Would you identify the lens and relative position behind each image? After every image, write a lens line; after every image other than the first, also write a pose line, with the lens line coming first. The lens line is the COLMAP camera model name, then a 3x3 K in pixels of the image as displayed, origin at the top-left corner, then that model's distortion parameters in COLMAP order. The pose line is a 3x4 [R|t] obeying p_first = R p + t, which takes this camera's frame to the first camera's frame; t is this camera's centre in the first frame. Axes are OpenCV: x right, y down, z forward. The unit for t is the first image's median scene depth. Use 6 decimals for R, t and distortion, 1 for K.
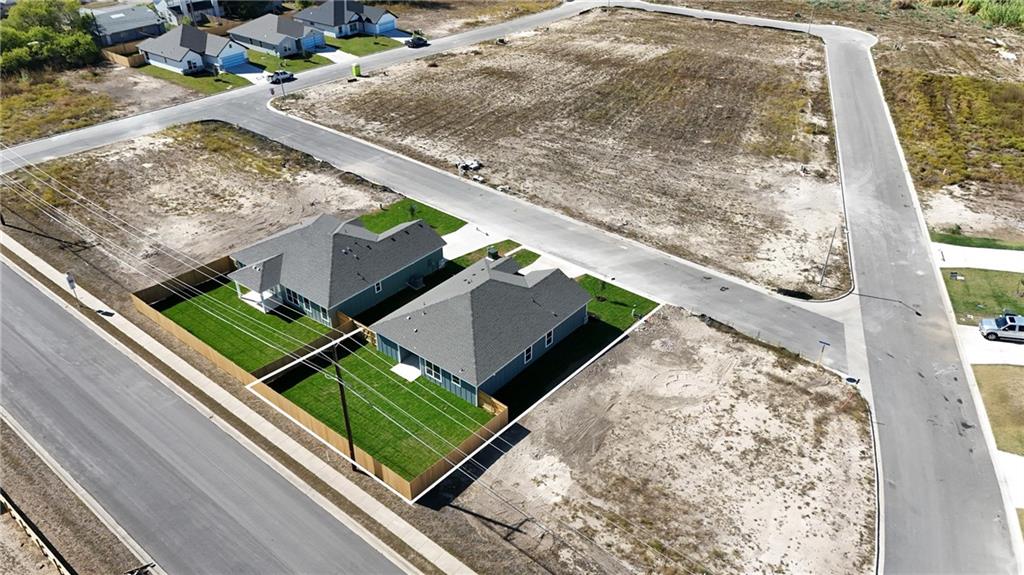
lens RADIAL K [[753.6, 0, 512.0], [0, 753.6, 287.5], [0, 0, 1]] dist [0.071901, -0.088314]
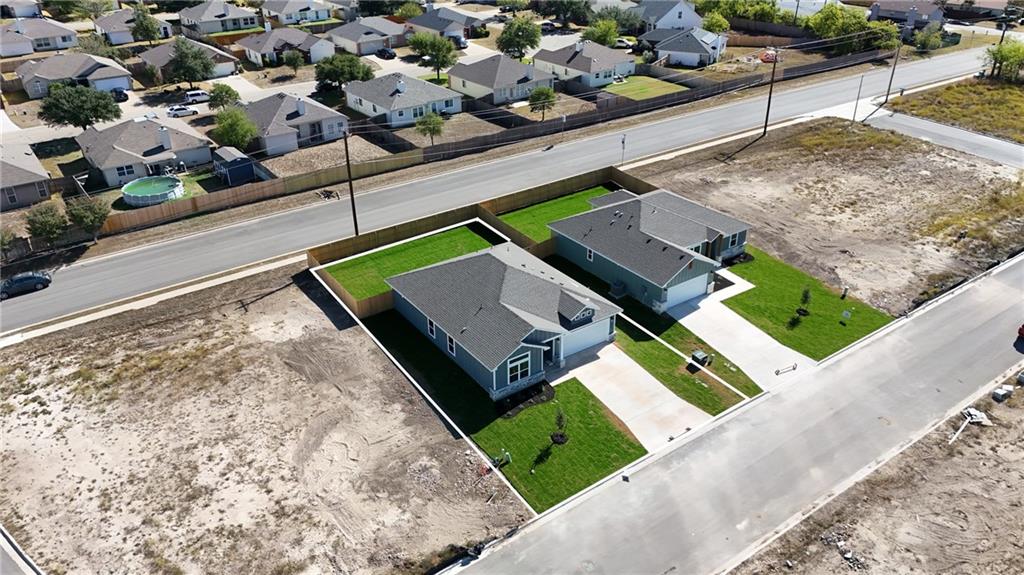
lens RADIAL K [[753.9, 0, 517.8], [0, 753.9, 287.0], [0, 0, 1]] dist [0.076786, -0.083254]
pose [[-0.268580, 0.462557, -0.844930, 0.509412], [-0.513495, 0.673379, 0.531868, -0.330581], [0.814977, 0.576716, 0.056664, 0.700885]]
